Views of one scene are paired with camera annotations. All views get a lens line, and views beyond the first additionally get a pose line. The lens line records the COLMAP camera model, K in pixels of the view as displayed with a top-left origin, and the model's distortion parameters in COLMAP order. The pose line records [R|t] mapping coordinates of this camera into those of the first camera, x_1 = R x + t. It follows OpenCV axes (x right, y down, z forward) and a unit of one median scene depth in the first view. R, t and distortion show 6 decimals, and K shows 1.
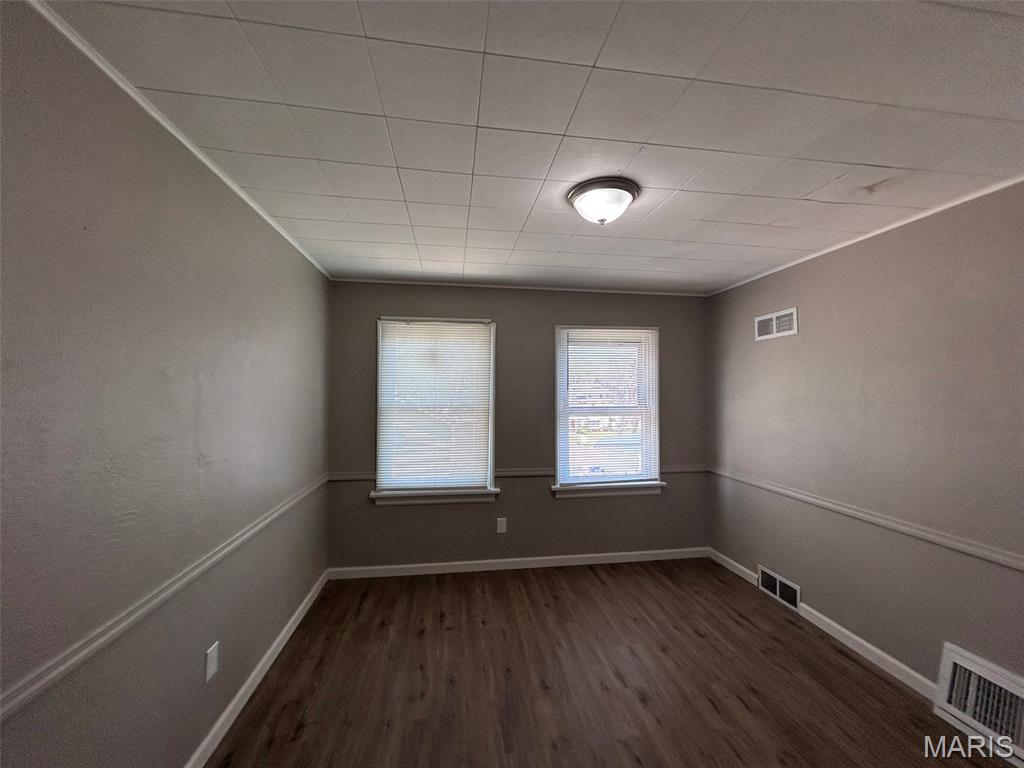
lens RADIAL K [[412.9, 0, 512.0], [0, 412.9, 384.0], [0, 0, 1]] dist [0.000065, 0.000434]
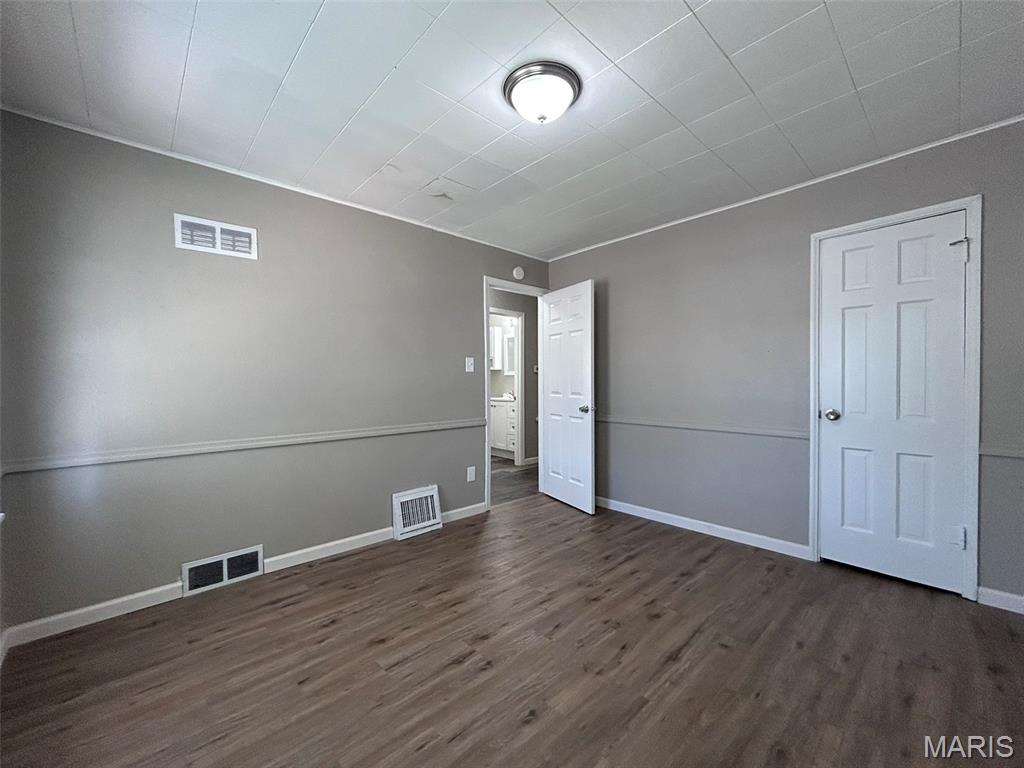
lens RADIAL K [[412.9, 0, 512.0], [0, 412.9, 384.0], [0, 0, 1]] dist [0.000065, 0.000434]
pose [[-0.564509, -0.010593, 0.825359, -0.368360], [-0.008159, 0.999940, 0.007254, 0.140380], [-0.825387, -0.002640, -0.564562, 1.126912]]
